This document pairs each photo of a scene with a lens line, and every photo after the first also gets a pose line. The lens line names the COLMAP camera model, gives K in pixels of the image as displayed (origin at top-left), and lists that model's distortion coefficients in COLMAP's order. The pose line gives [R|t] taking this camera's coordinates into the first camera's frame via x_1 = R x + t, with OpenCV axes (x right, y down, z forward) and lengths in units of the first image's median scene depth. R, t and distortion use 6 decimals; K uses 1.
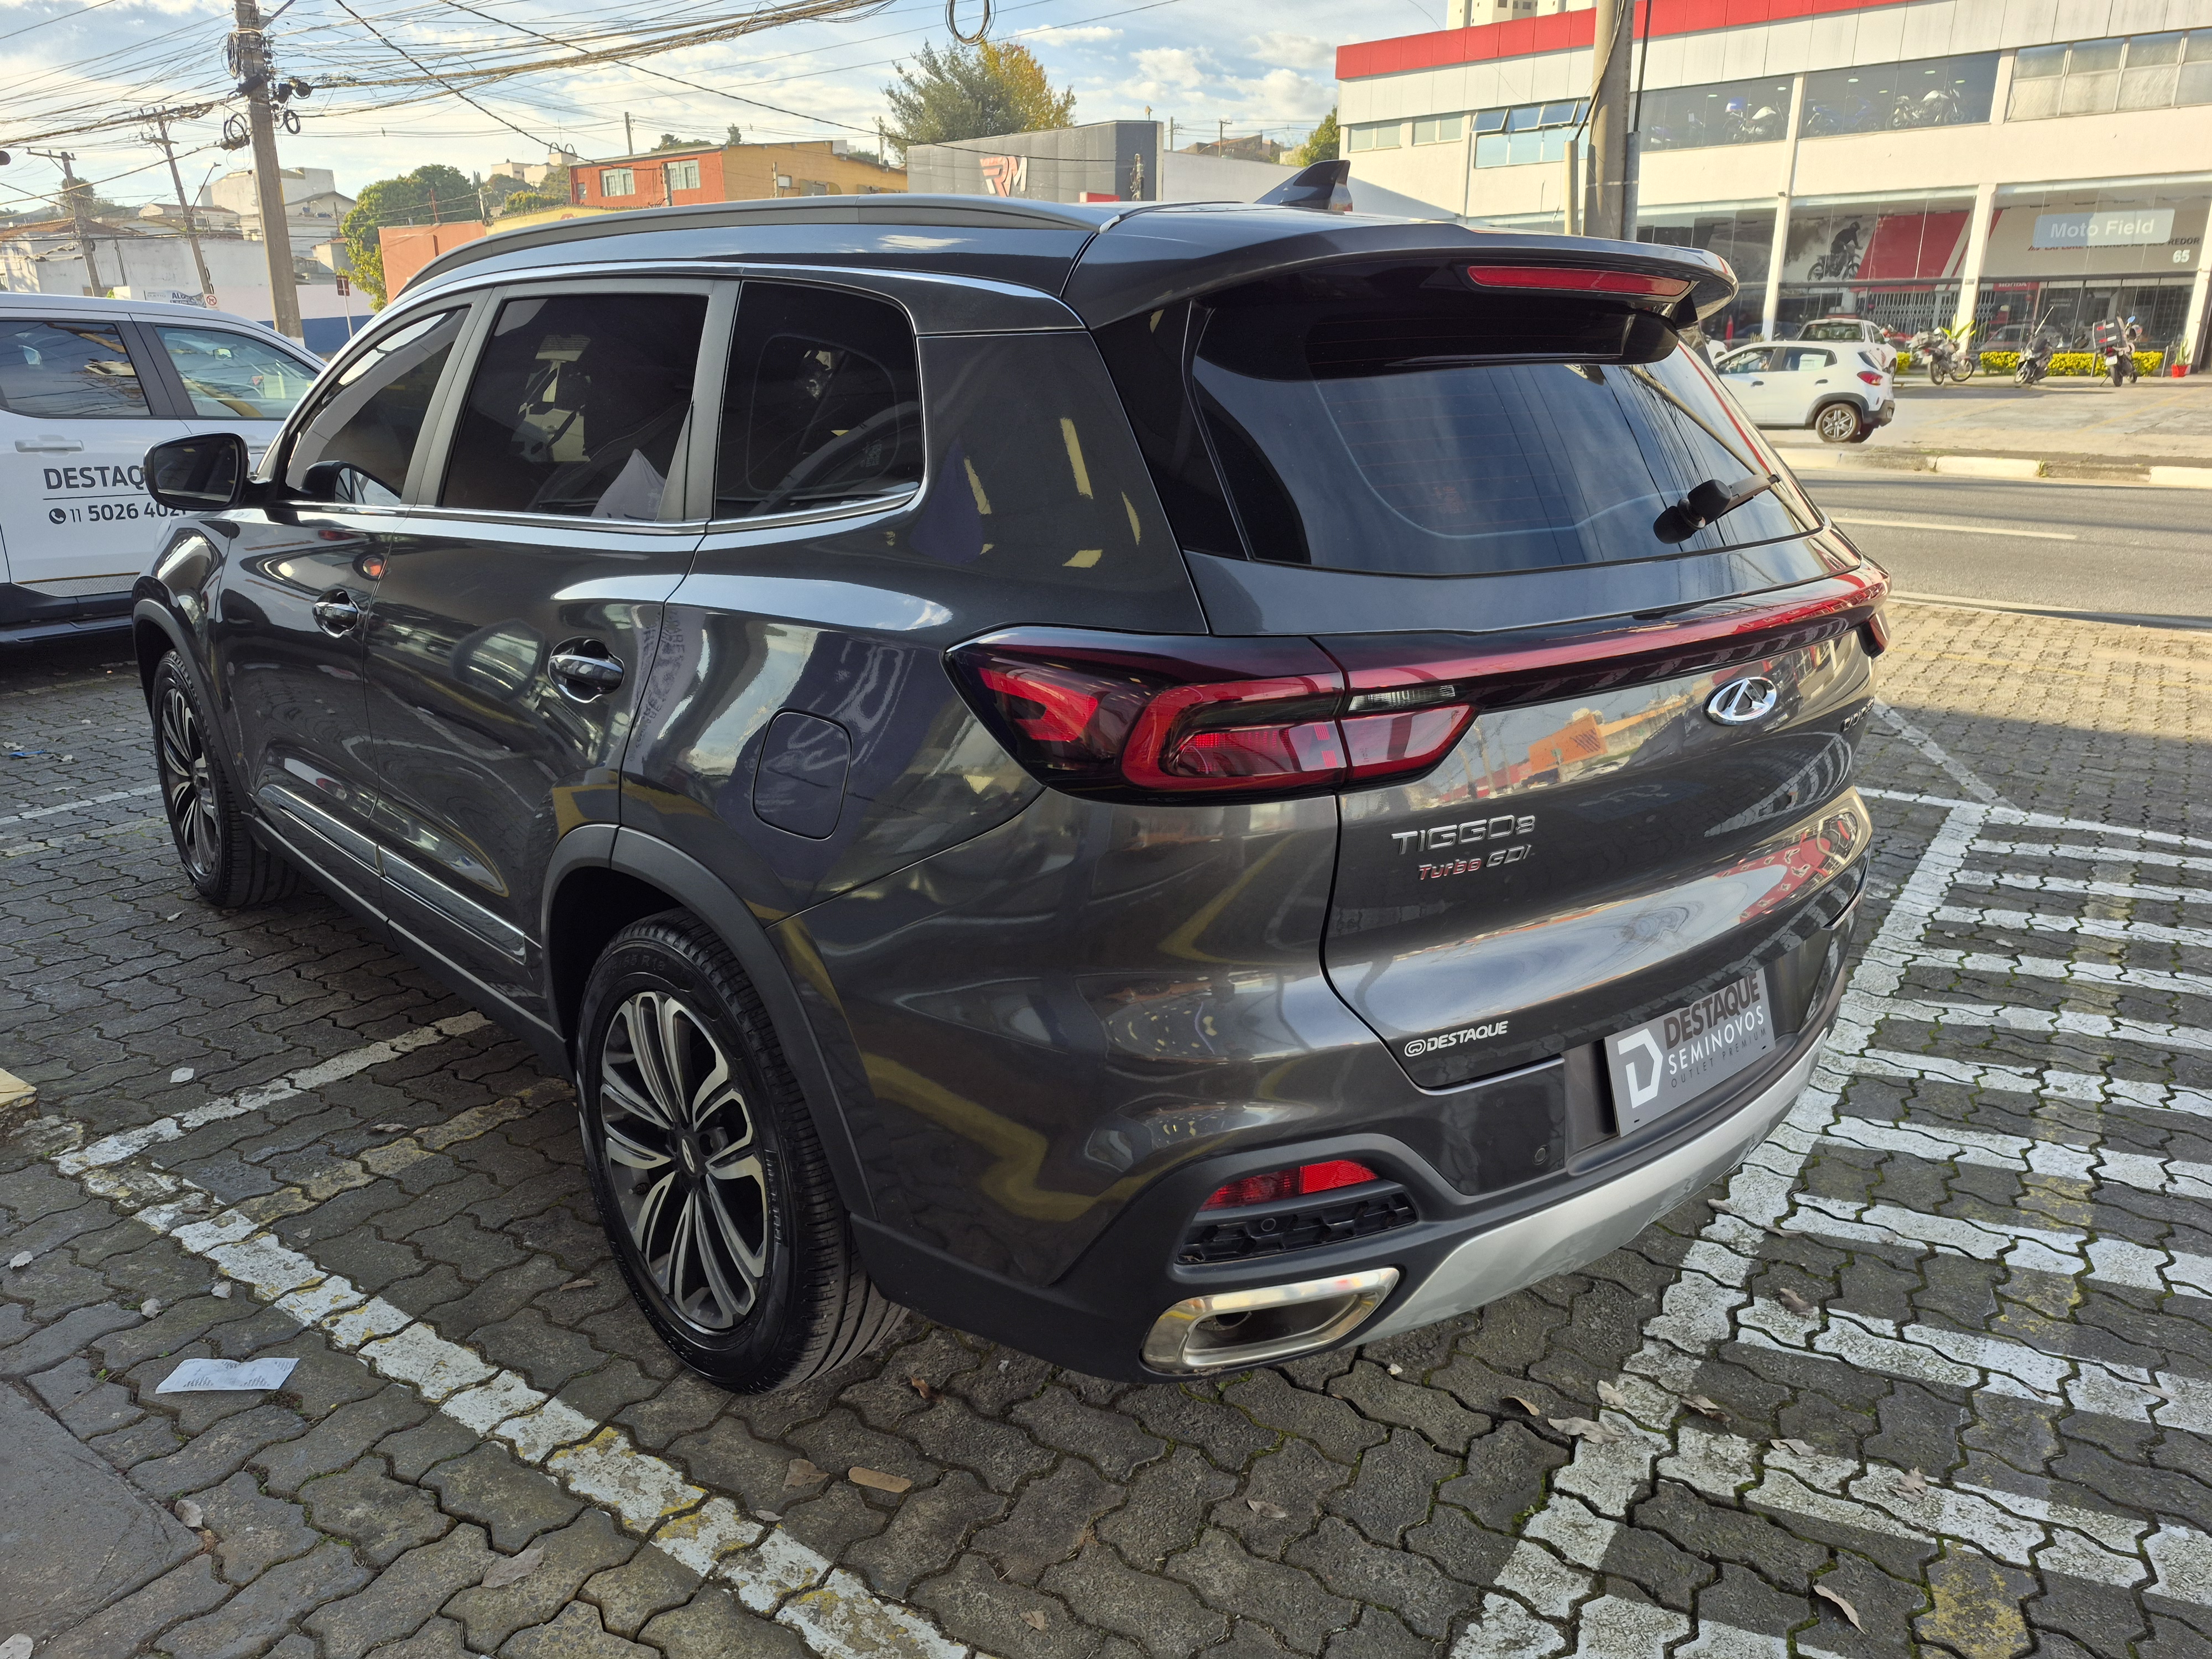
lens RADIAL K [[1595.6, 0, 1106.0], [0, 1595.6, 829.5], [0, 0, 1]] dist [0.009121, 0.003709]
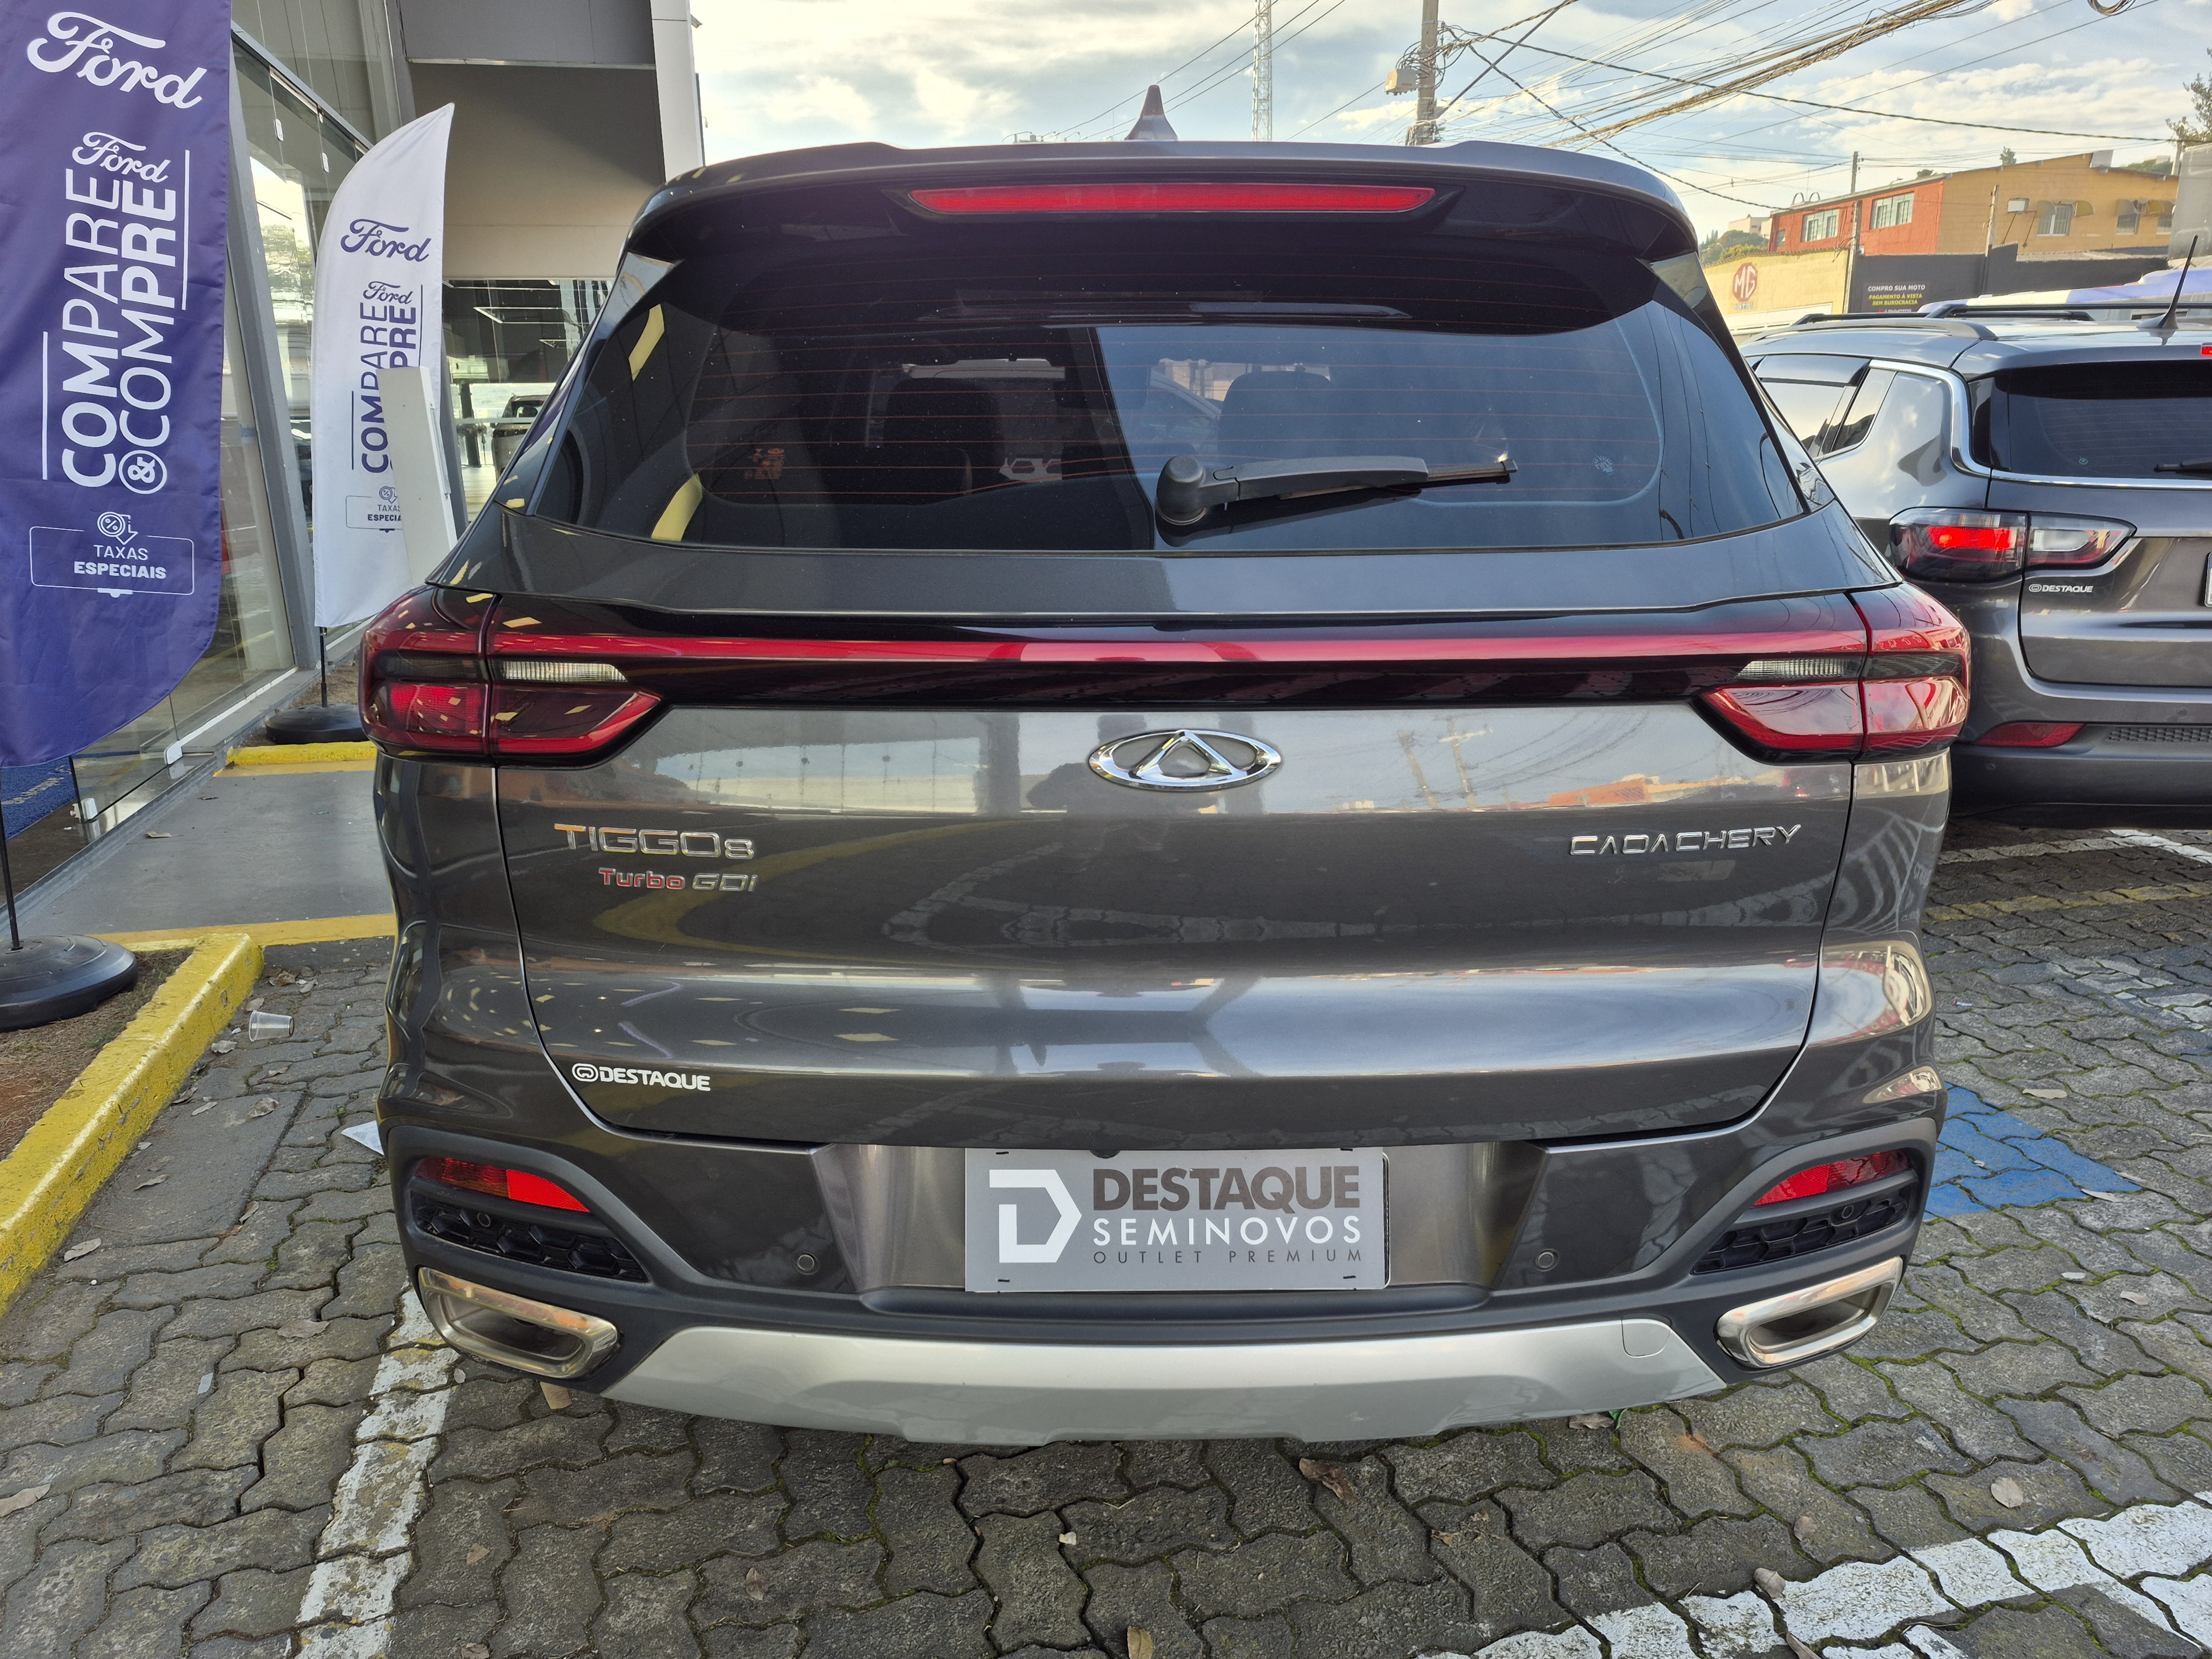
lens RADIAL K [[1595.6, 0, 1106.0], [0, 1595.6, 829.5], [0, 0, 1]] dist [0.009121, 0.003709]
pose [[0.741431, 0.154048, -0.653107, 0.793010], [-0.175987, 0.983863, 0.032275, -0.061741], [0.647540, 0.091009, 0.756577, 0.412746]]
